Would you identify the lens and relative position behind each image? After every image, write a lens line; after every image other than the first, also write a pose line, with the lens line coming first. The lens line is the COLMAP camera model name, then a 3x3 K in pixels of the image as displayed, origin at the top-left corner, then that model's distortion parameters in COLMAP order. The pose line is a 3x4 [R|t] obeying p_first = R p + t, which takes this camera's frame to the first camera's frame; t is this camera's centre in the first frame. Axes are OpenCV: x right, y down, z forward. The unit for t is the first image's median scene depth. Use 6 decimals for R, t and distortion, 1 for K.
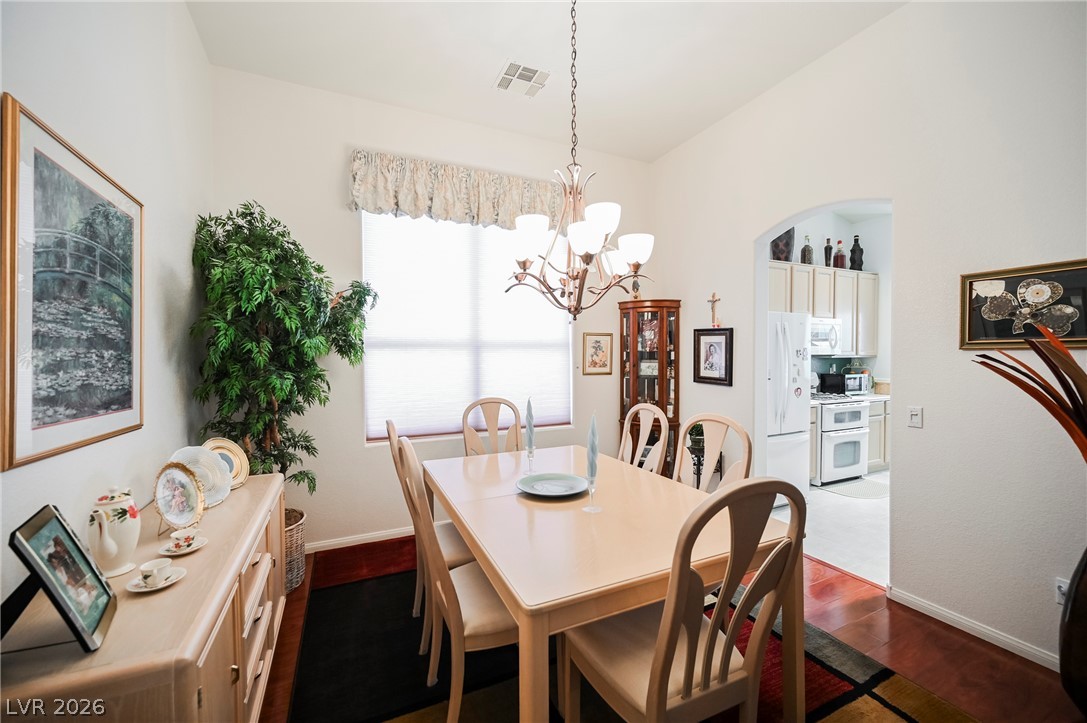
lens RADIAL K [[427.9, 0, 535.8], [0, 427.9, 365.3], [0, 0, 1]] dist [-0.000361, -0.000283]
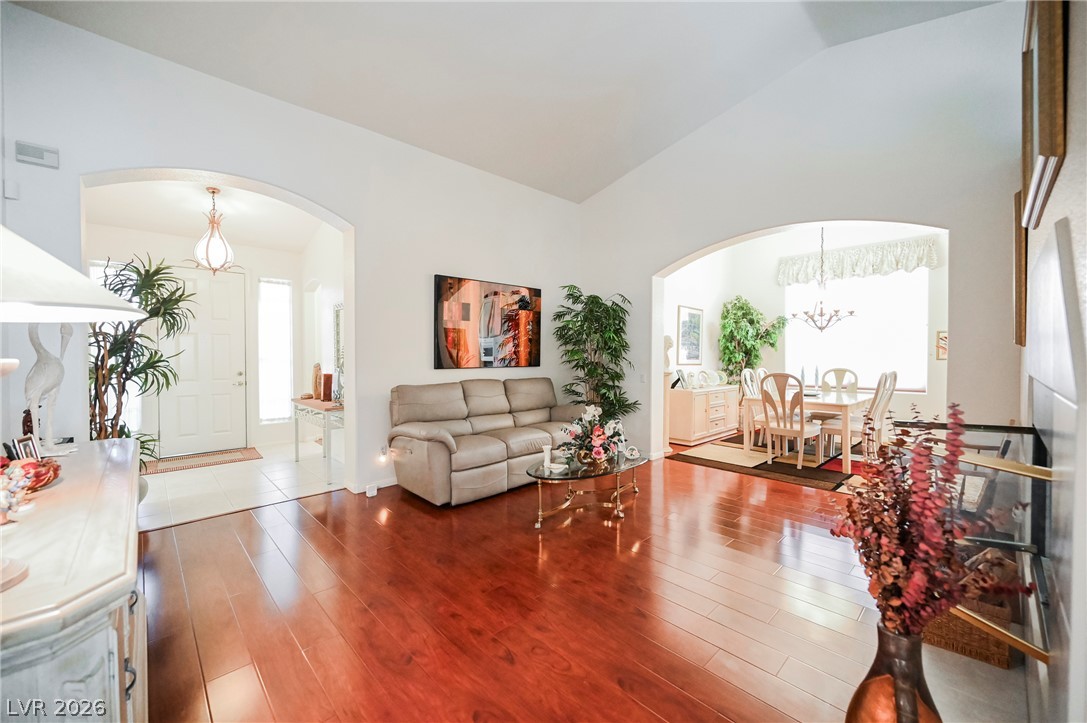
lens RADIAL K [[427.9, 0, 546.1], [0, 427.9, 359.9], [0, 0, 1]] dist [-0.000361, -0.000283]
pose [[0.327173, 0.023160, -0.944681, 1.145549], [-0.022602, 0.999605, 0.016679, 0.029964], [0.944694, 0.015895, 0.327568, -0.812691]]
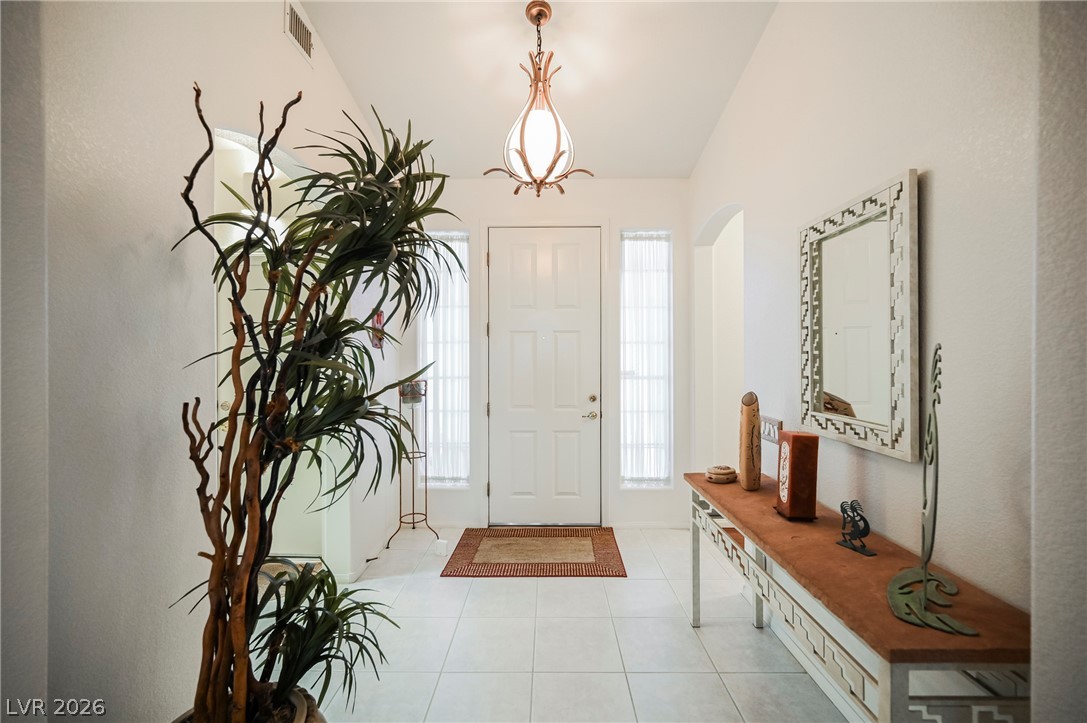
lens RADIAL K [[427.9, 0, 540.7], [0, 427.9, 360.2], [0, 0, 1]] dist [-0.000361, -0.000283]
pose [[-0.432724, 0.010049, -0.901470, 0.193942], [-0.015101, 0.999717, 0.018393, 0.035510], [0.901400, 0.021573, -0.432450, -1.058167]]
